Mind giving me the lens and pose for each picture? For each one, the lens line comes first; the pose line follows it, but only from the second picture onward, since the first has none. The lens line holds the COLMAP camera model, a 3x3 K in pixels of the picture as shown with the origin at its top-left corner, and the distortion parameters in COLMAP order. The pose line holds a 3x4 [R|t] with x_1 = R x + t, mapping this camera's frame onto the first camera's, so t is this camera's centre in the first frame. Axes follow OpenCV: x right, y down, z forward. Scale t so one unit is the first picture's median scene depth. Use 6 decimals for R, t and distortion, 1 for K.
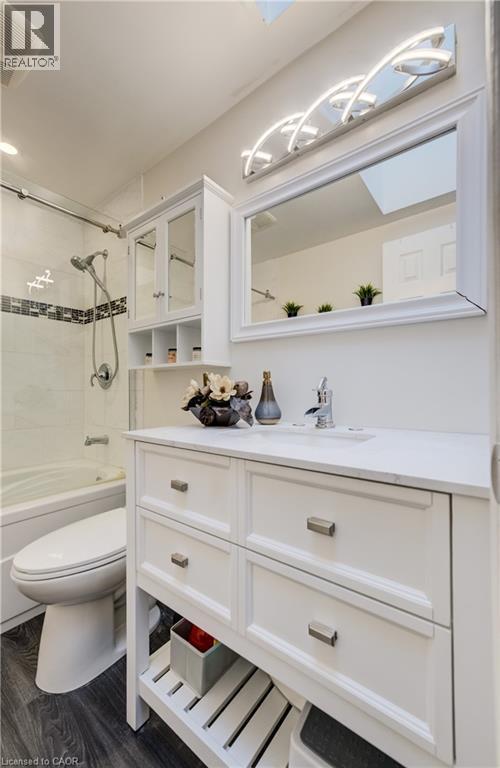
lens RADIAL K [[305.5, 0, 255.0], [0, 305.5, 388.7], [0, 0, 1]] dist [0.000241, 0.000505]
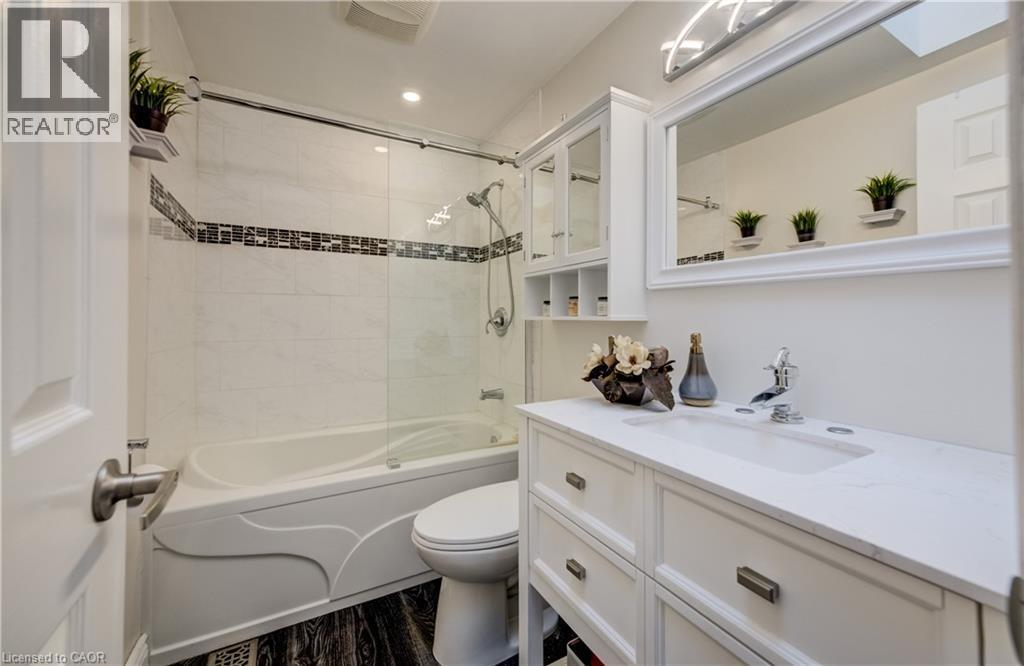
lens RADIAL K [[407.4, 0, 524.6], [0, 407.4, 313.3], [0, 0, 1]] dist [0.000241, 0.000505]
pose [[0.919476, 0.006463, -0.393092, 0.043107], [-0.005303, 0.999978, 0.004037, -0.104605], [0.393109, -0.001627, 0.919490, -0.058896]]
